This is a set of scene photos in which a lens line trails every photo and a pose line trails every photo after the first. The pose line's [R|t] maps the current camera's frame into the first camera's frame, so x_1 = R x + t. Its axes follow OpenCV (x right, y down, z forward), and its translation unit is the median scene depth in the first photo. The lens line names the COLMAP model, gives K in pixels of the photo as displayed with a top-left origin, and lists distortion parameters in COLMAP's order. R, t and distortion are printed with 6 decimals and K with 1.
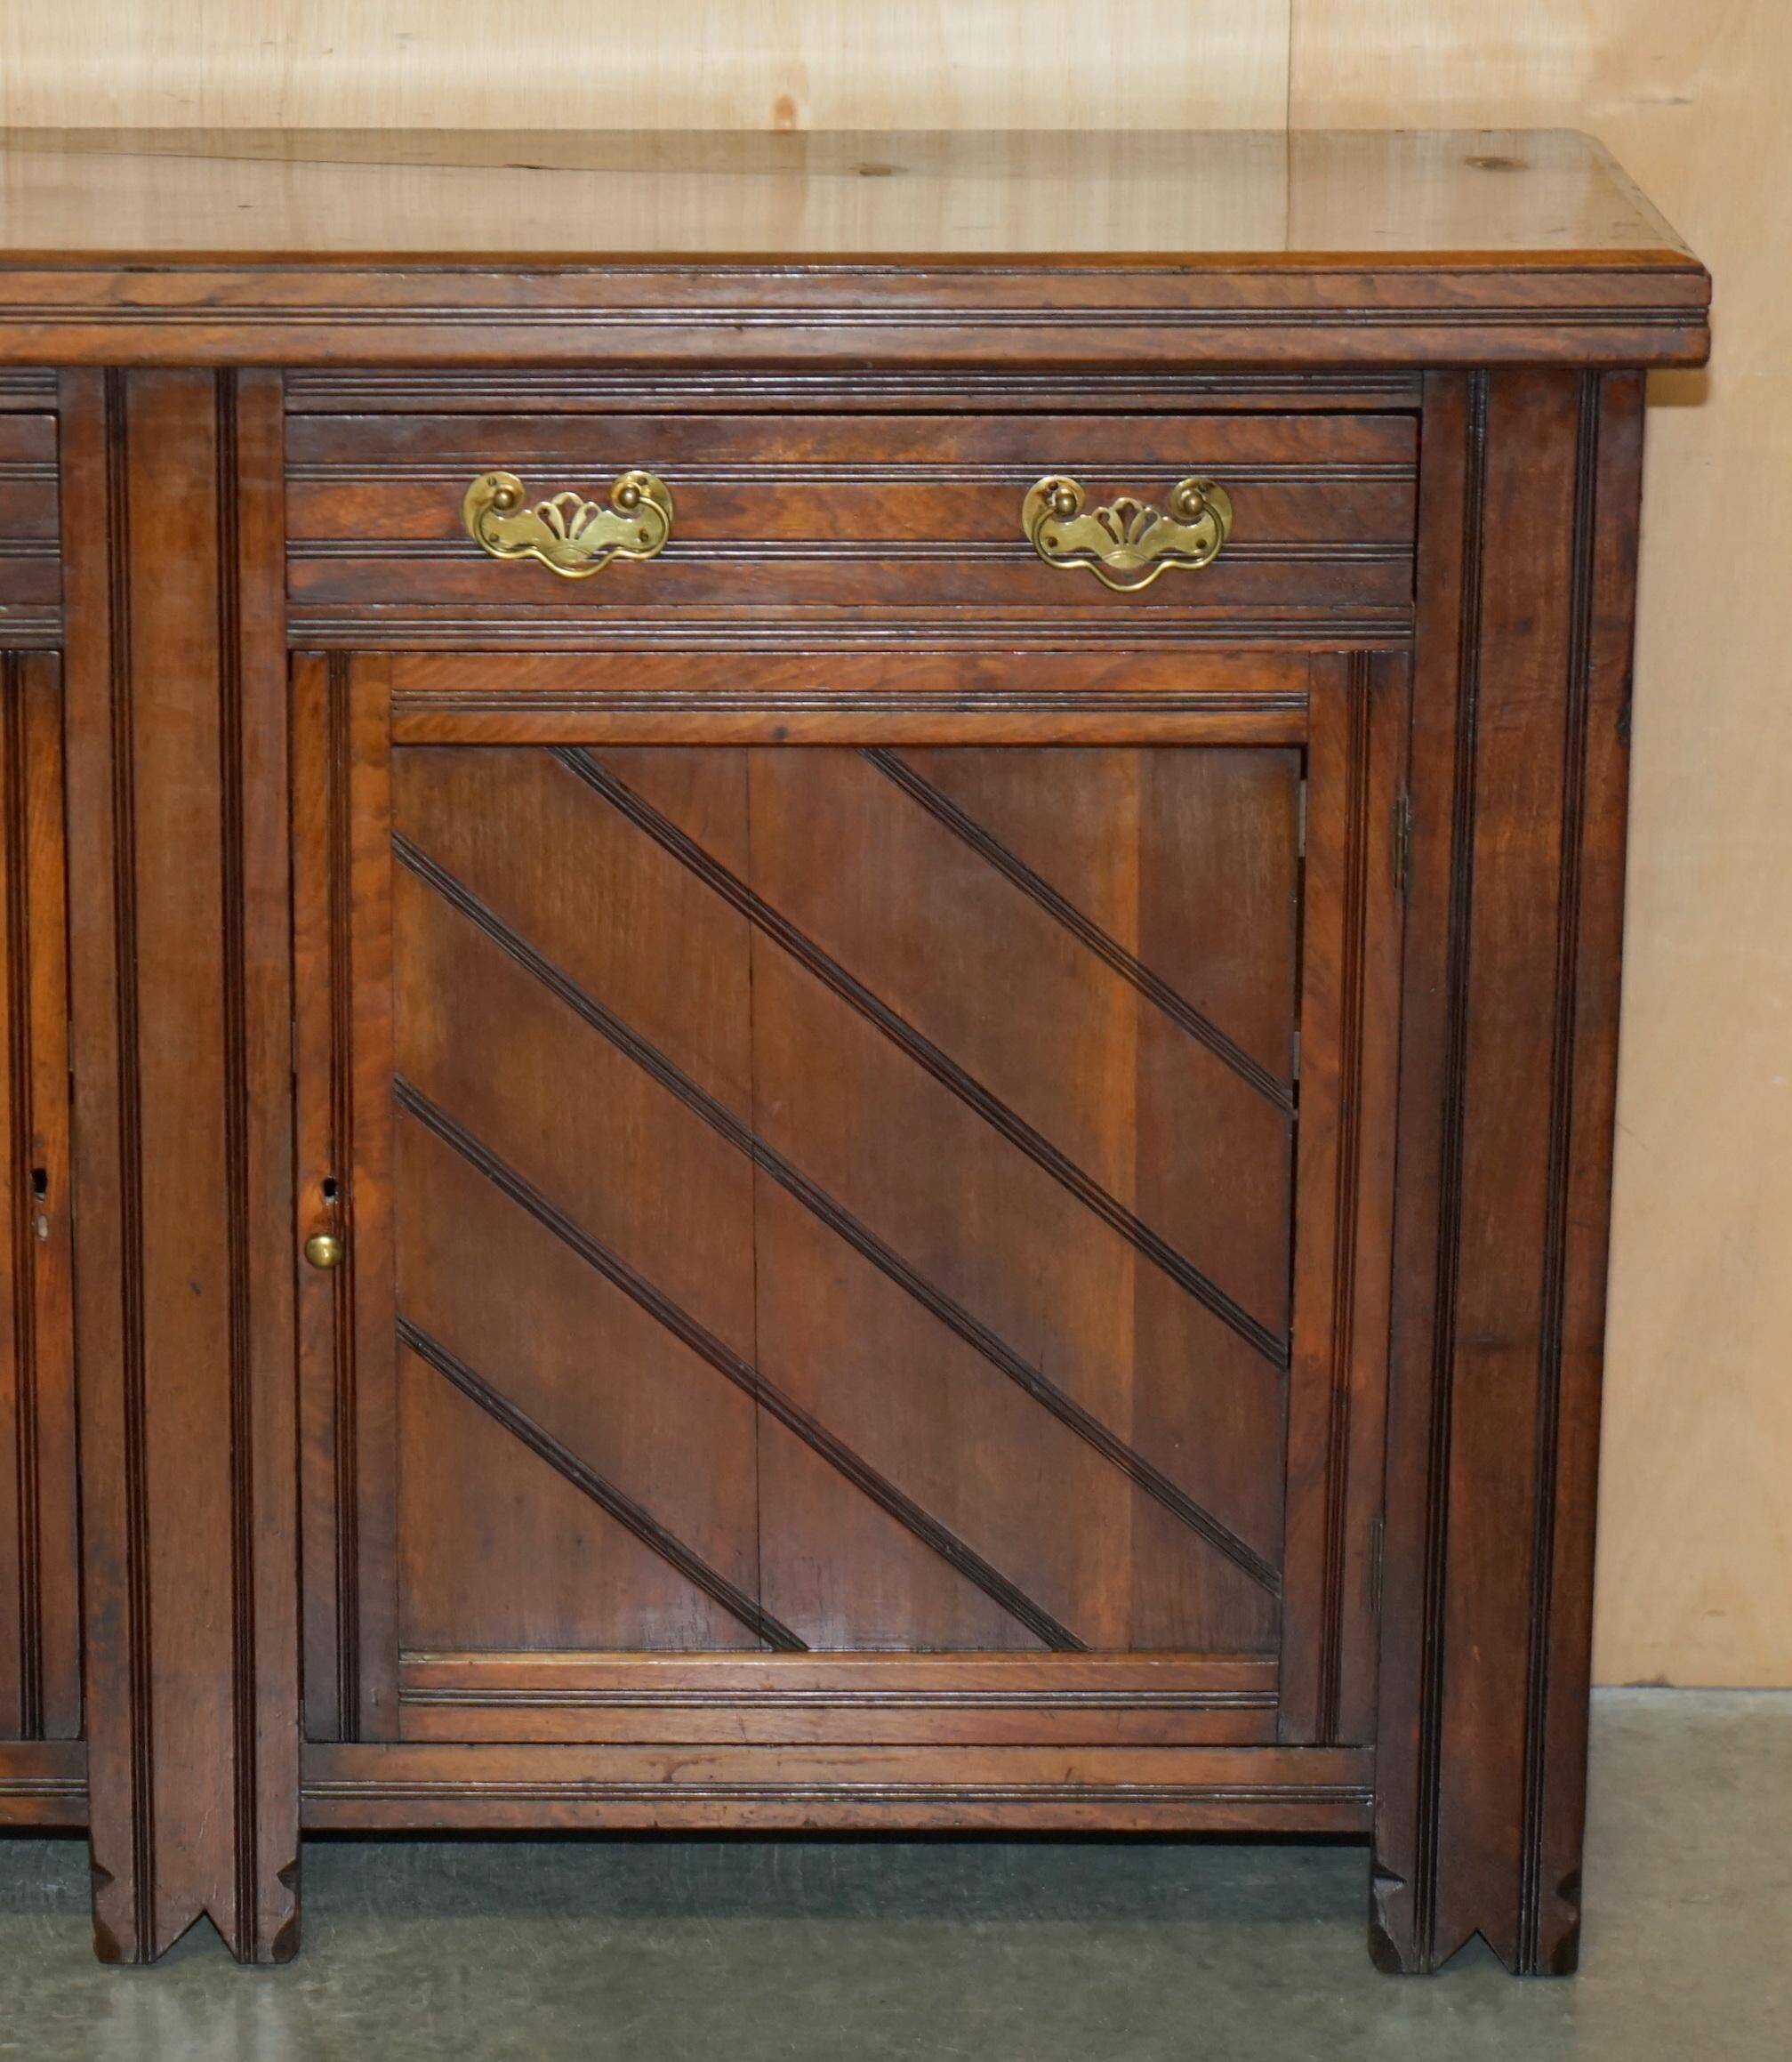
lens RADIAL K [[7186.3, 0, 896.0], [0, 7186.3, 1031.0], [0, 0, 1]] dist [-0.086485, 1.380497]
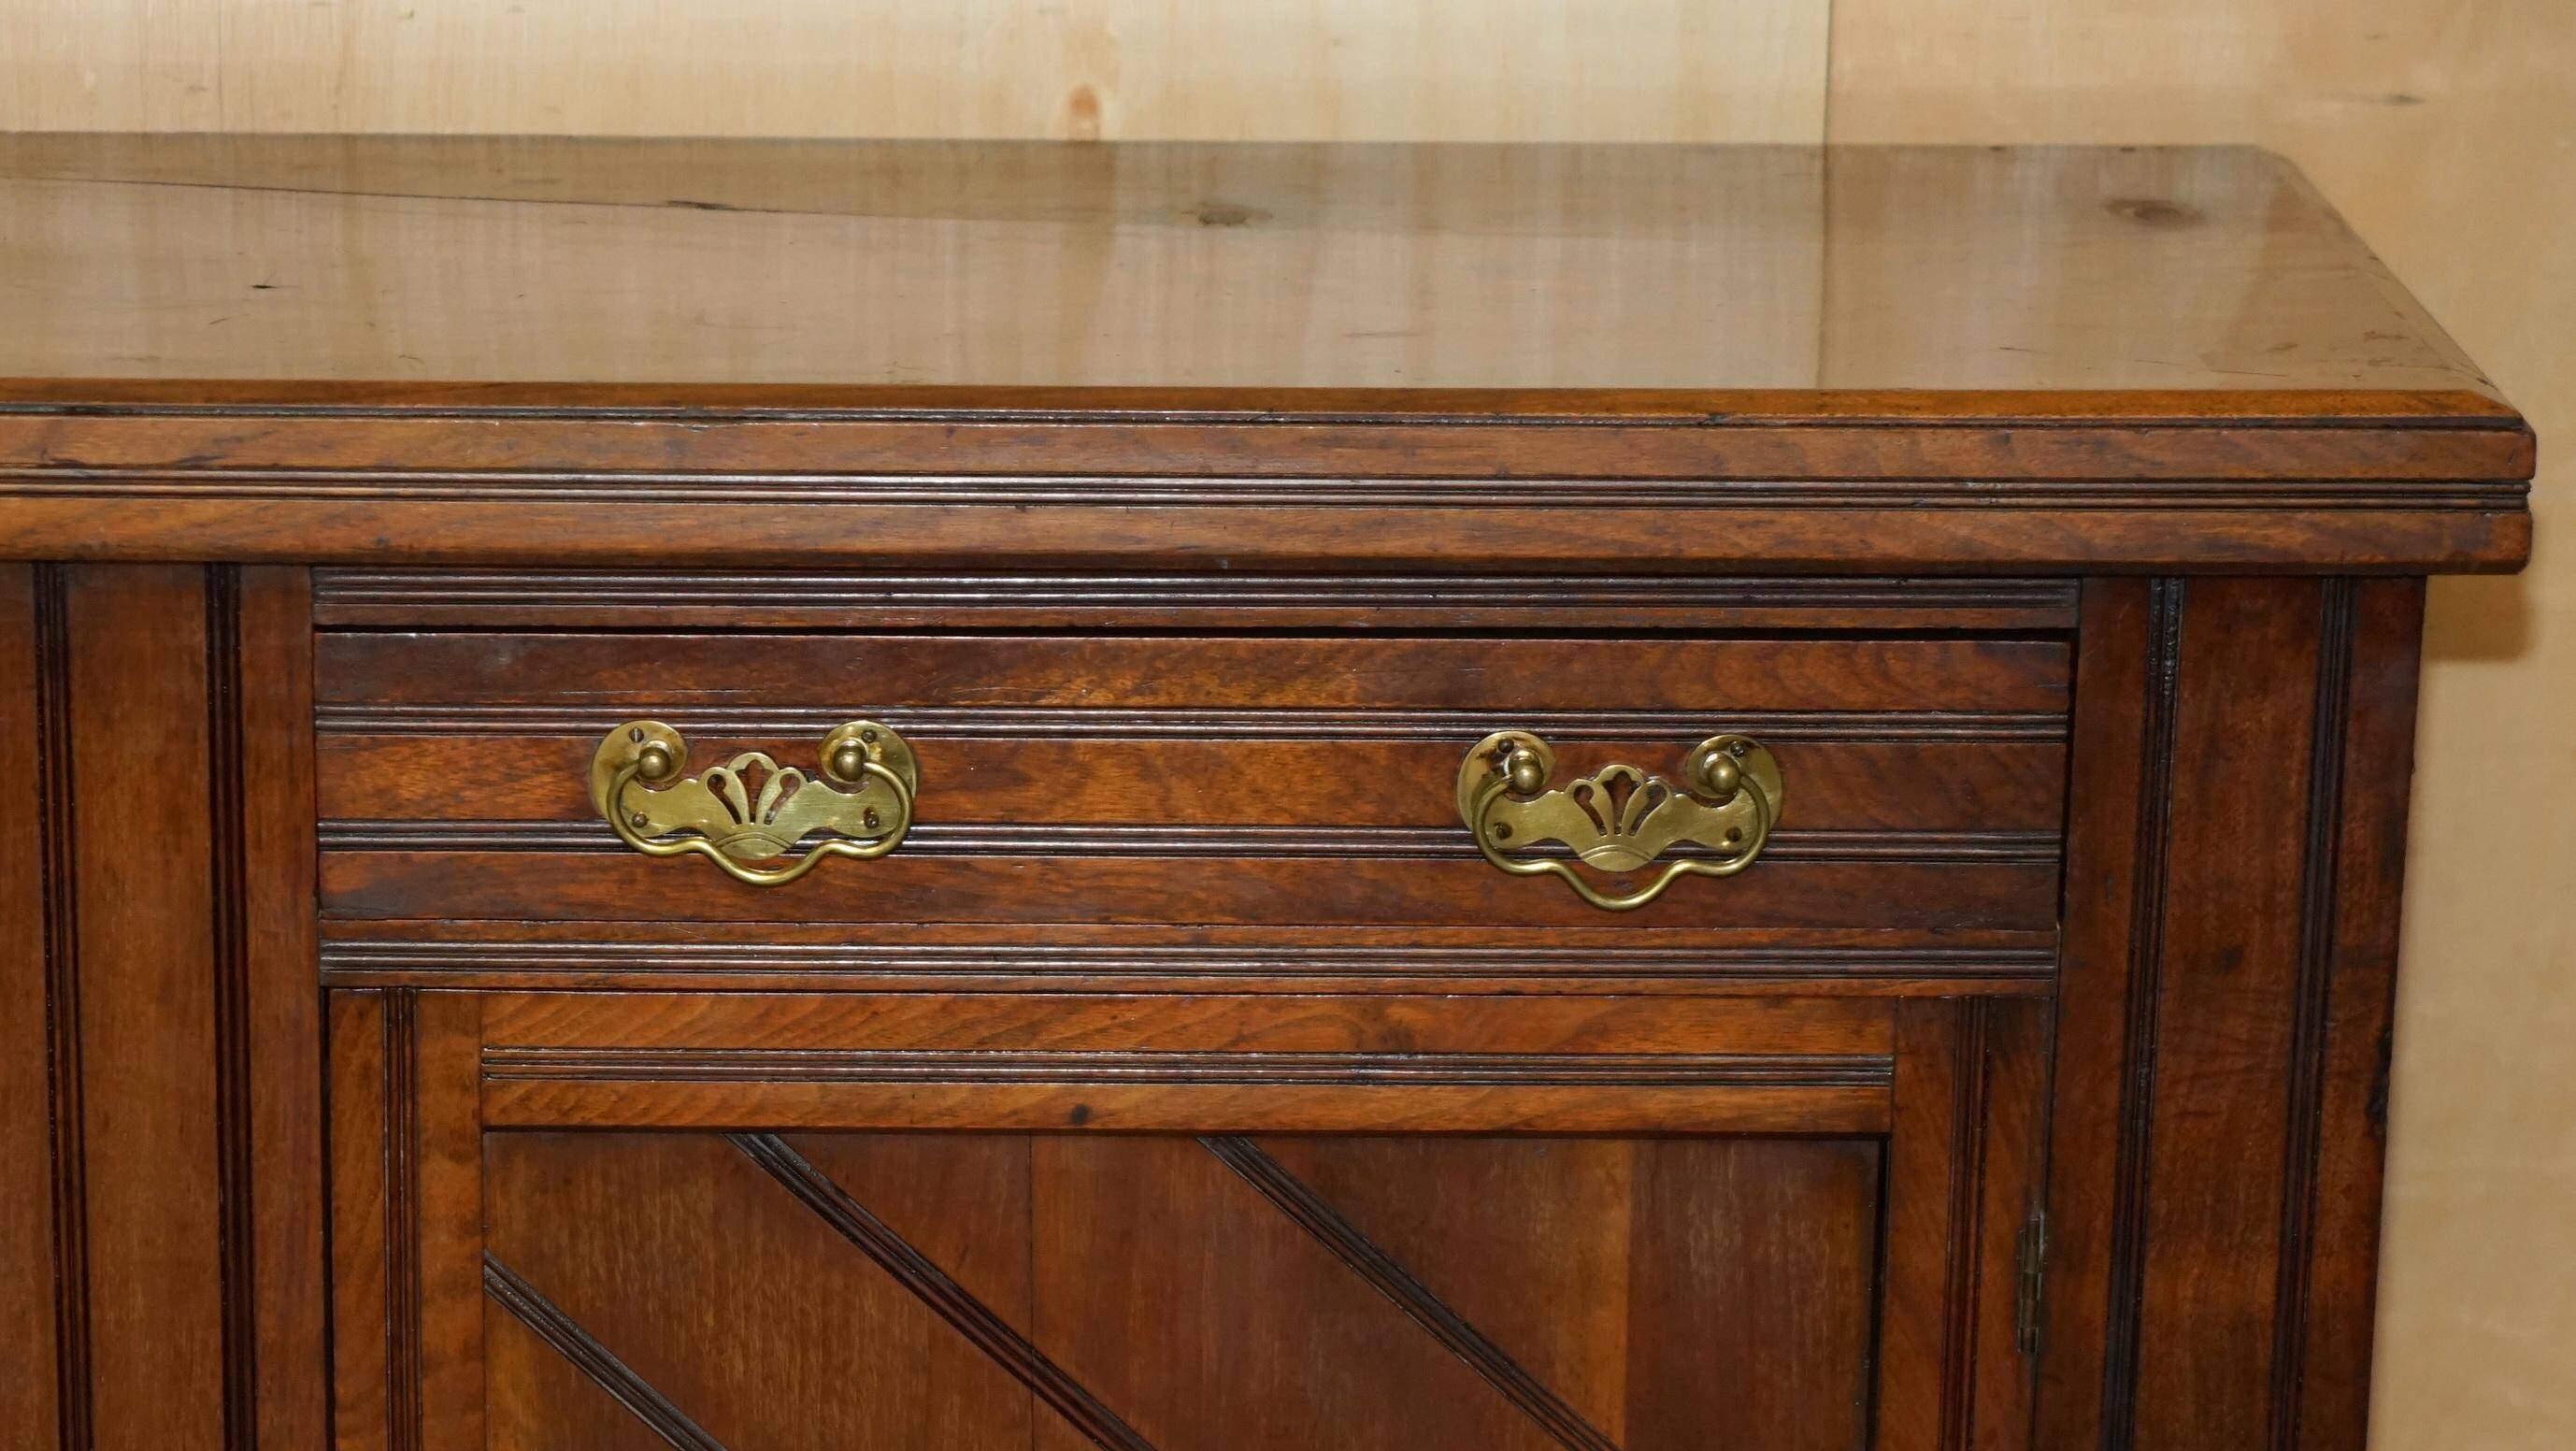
lens RADIAL K [[6918.6, 0, 1202.7], [0, 6918.6, 728.3], [0, 0, 1]] dist [-0.043095, 0.010332]
pose [[0.999922, 0.003963, 0.011839, -0.012576], [-0.004098, 0.999927, 0.011406, -0.083347], [-0.011793, -0.011454, 0.999865, 0.373664]]
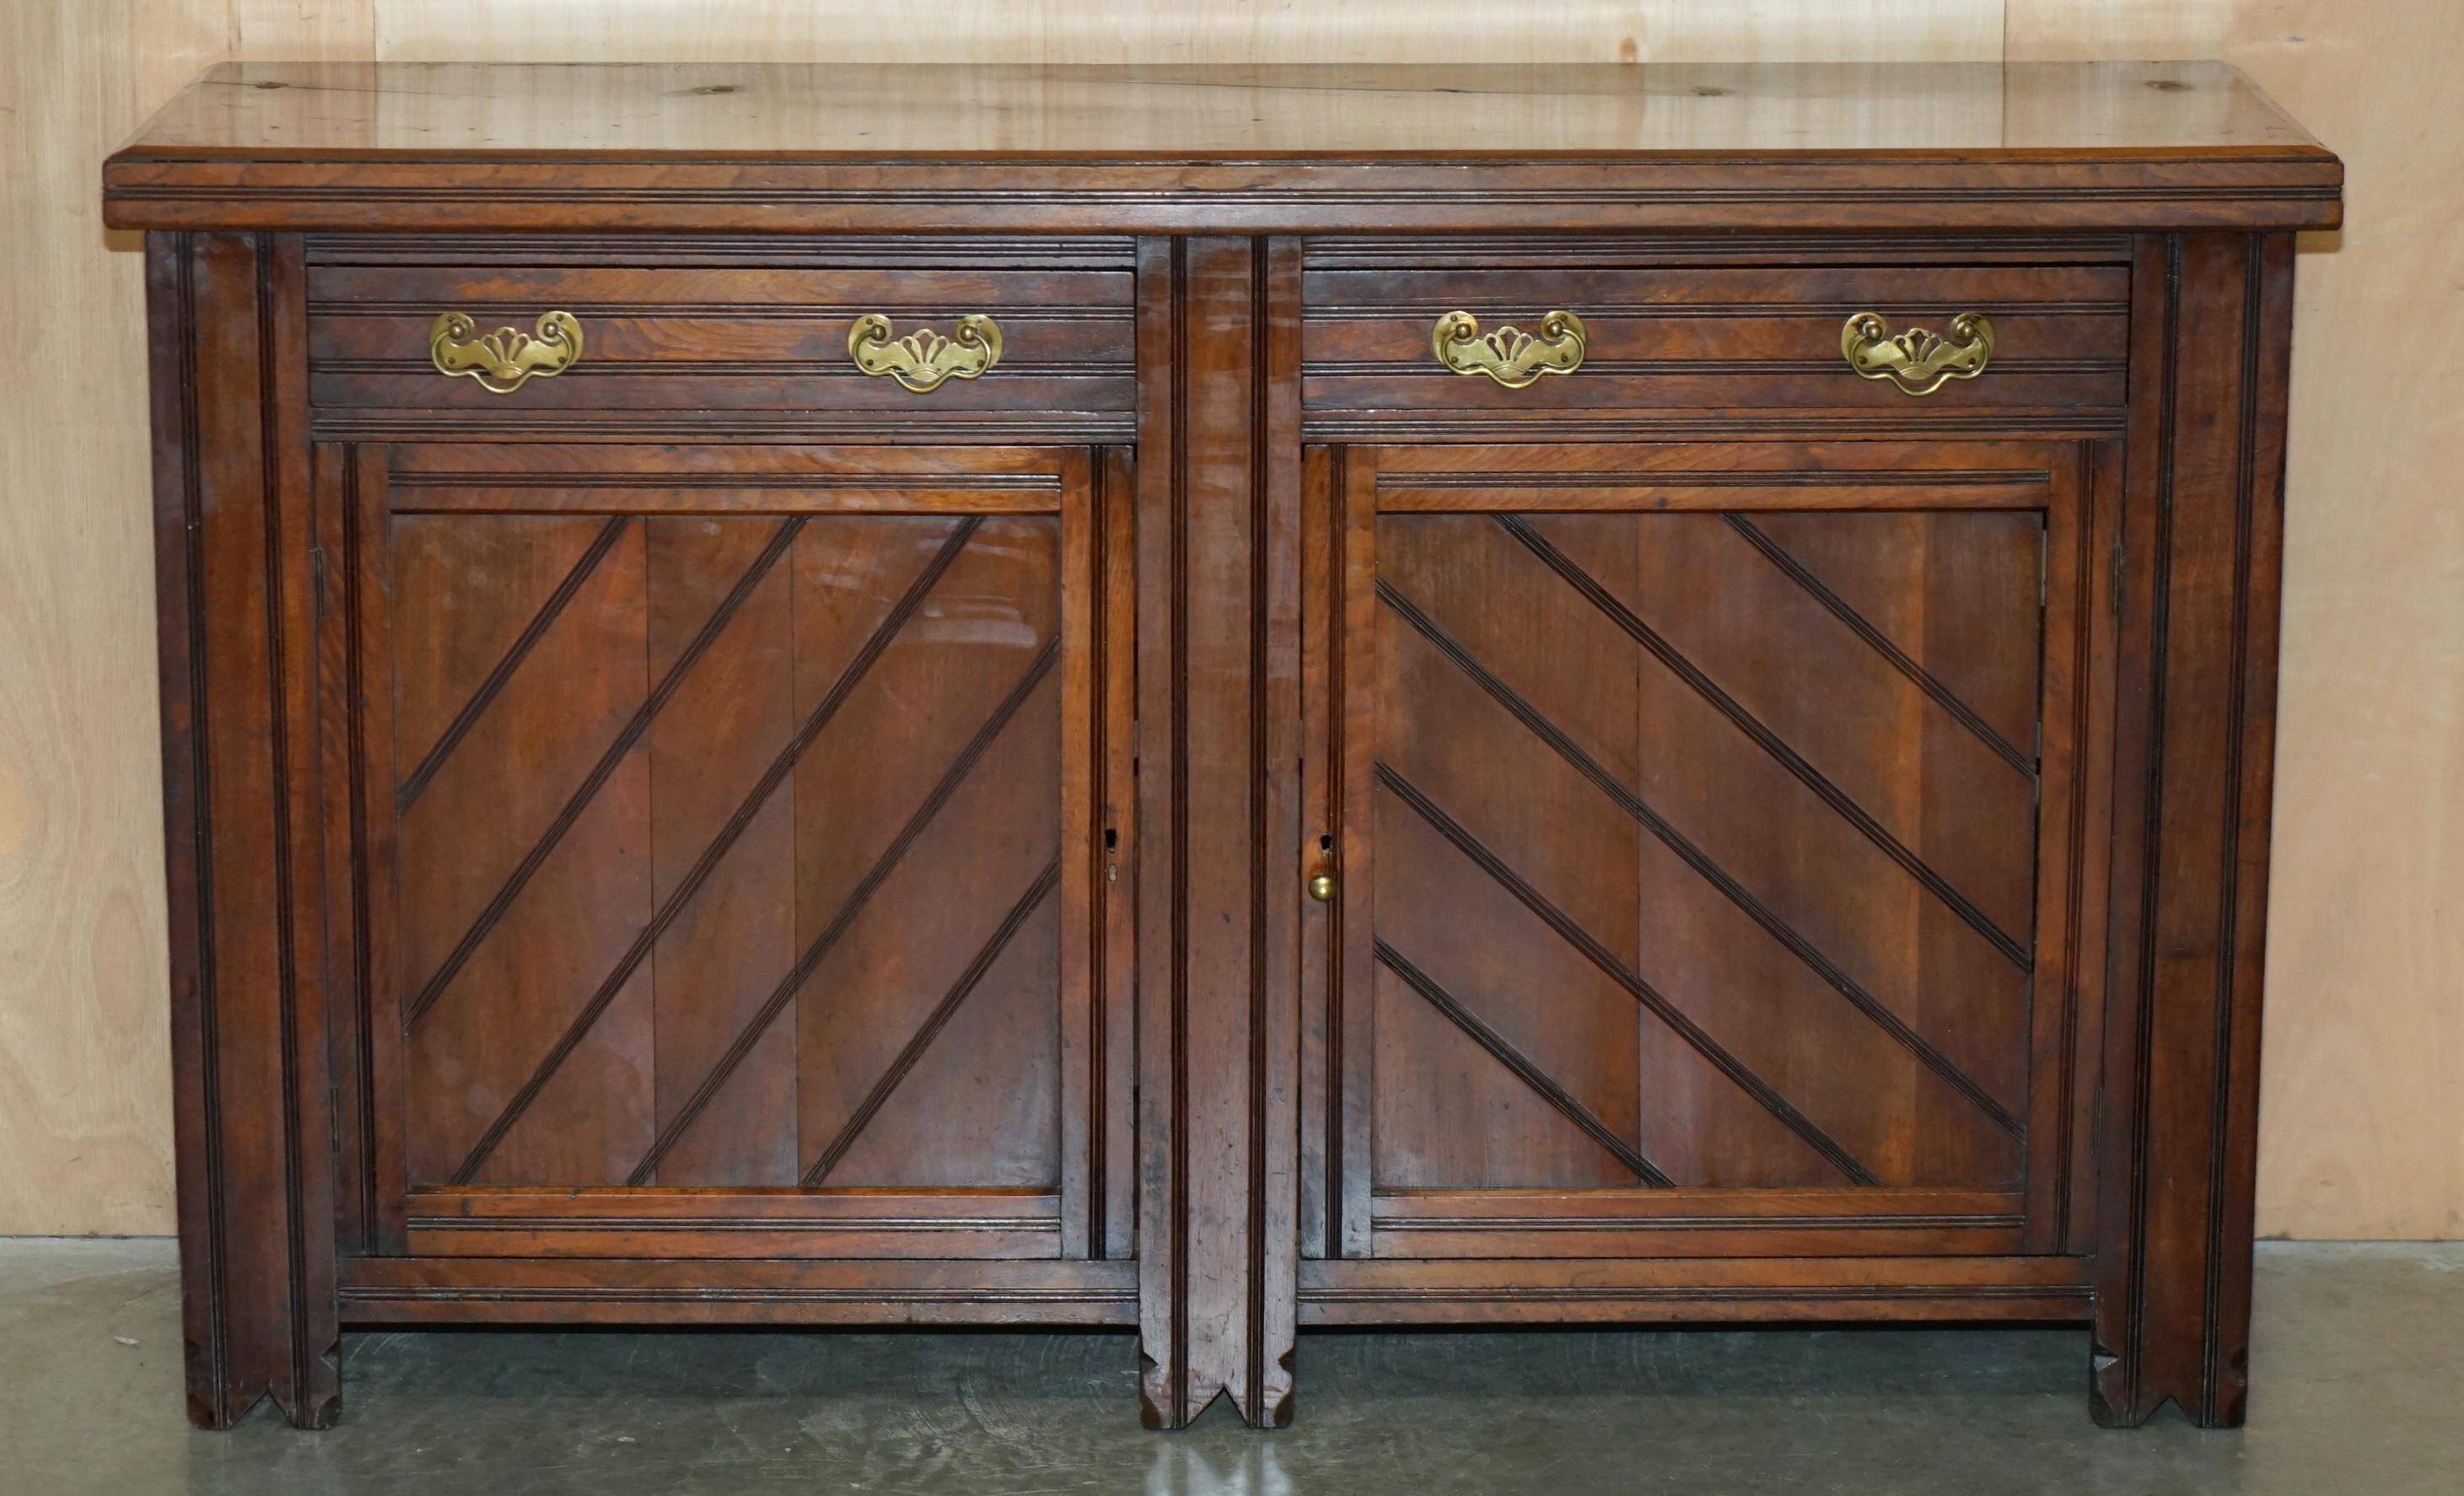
lens RADIAL K [[7436.4, 0, 1299.8], [0, 7436.4, 755.5], [0, 0, 1]] dist [-0.049062, -0.257798]
pose [[0.999775, -0.007003, 0.020031, -0.113183], [0.007712, 0.999338, -0.035540, 0.055979], [-0.019769, 0.035687, 0.999167, -0.405273]]
